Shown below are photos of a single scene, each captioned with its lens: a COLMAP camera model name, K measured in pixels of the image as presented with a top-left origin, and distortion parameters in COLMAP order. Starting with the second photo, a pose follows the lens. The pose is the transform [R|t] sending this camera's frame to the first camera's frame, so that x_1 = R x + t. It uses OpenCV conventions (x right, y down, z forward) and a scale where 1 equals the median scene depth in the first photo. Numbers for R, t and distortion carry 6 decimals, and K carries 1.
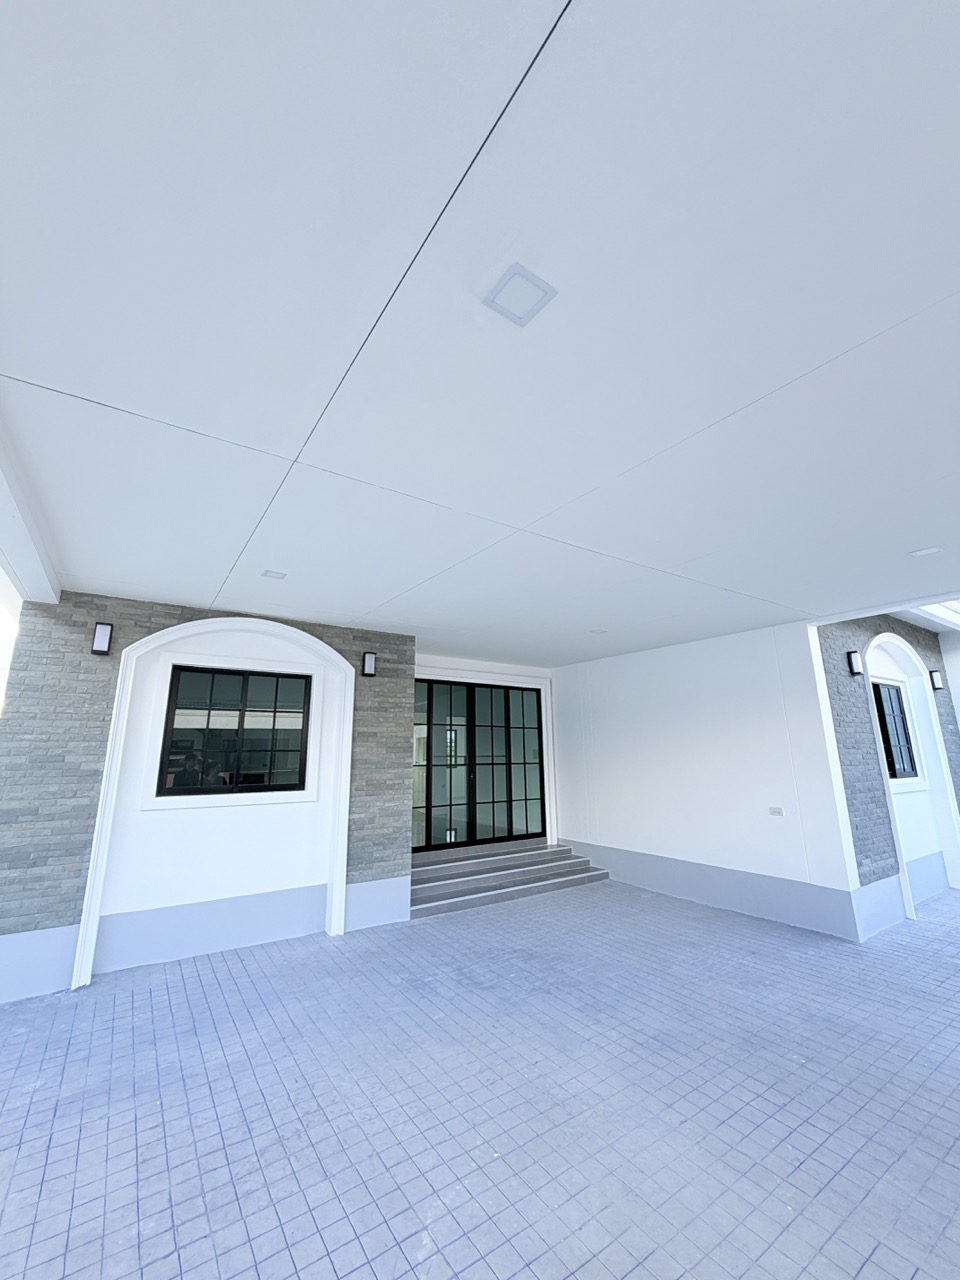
lens RADIAL K [[509.5, 0, 480.2], [0, 509.5, 638.9], [0, 0, 1]] dist [-0.002196, -0.000575]
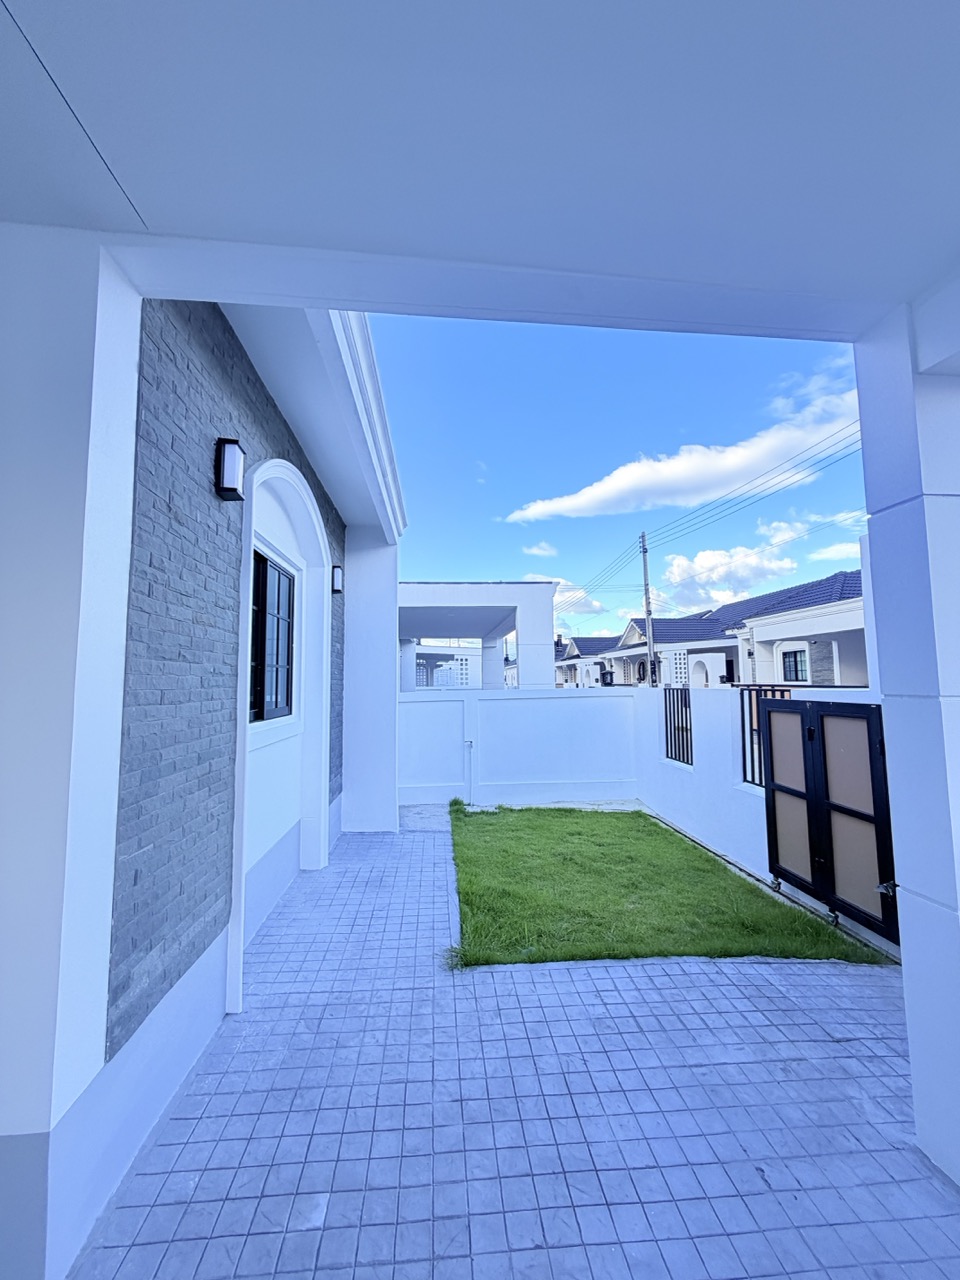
lens RADIAL K [[509.5, 0, 475.5], [0, 509.5, 642.9], [0, 0, 1]] dist [-0.002196, -0.000575]
pose [[0.491100, 0.077648, 0.867635, 0.477858], [-0.199596, 0.979551, 0.025312, 0.139771], [-0.847928, -0.185608, 0.496556, 0.583731]]
